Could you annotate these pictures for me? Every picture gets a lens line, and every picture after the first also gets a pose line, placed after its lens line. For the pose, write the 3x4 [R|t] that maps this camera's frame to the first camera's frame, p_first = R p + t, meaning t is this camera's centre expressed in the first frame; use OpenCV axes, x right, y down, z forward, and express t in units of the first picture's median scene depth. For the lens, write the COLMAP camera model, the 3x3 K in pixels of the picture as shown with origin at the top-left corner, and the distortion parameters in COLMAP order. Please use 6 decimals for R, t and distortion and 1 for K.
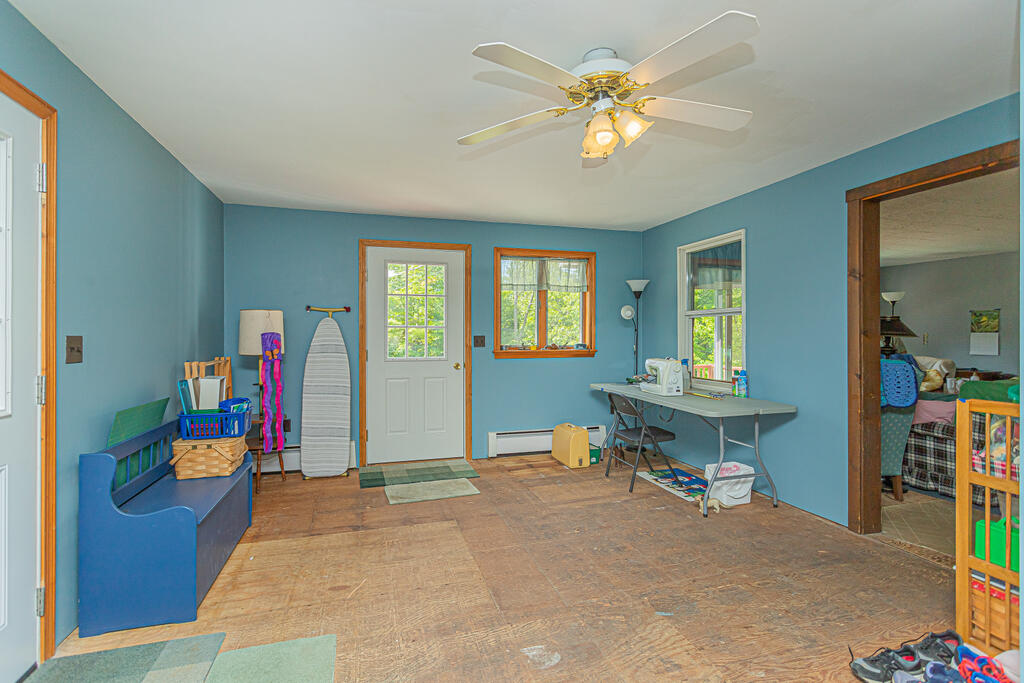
lens RADIAL K [[494.9, 0, 512.4], [0, 494.9, 337.5], [0, 0, 1]] dist [-0.001907, -0.000100]
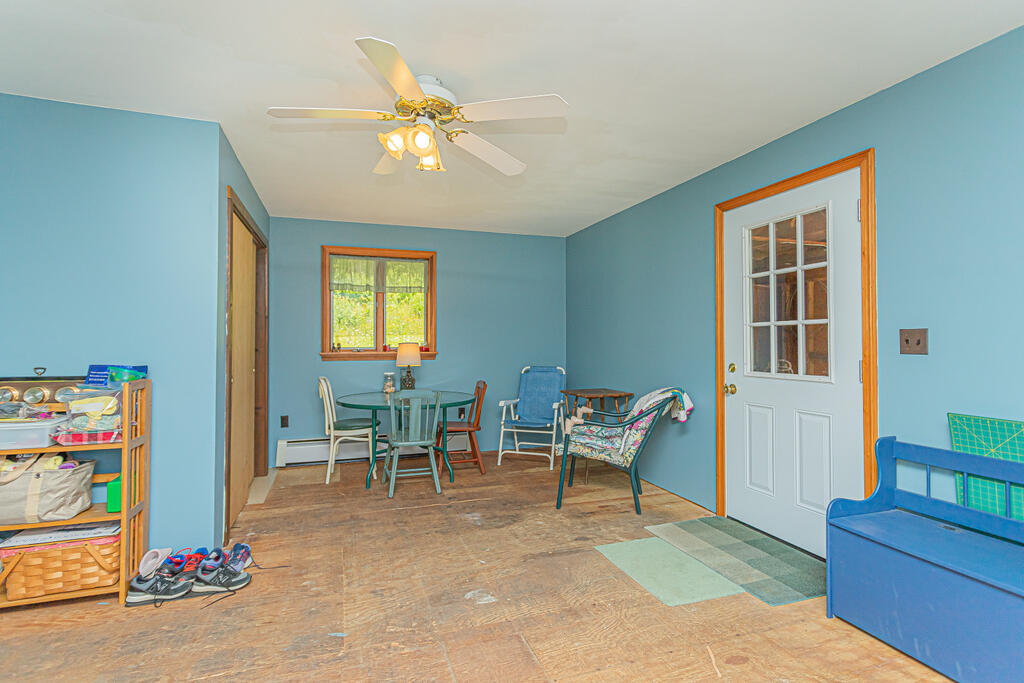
lens RADIAL K [[494.9, 0, 511.2], [0, 494.9, 338.6], [0, 0, 1]] dist [-0.001907, -0.000100]
pose [[-0.999417, 0.001315, -0.034112, 0.021914], [0.001511, 0.999982, -0.005735, 0.022376], [0.034104, -0.005783, -0.999402, 2.016879]]
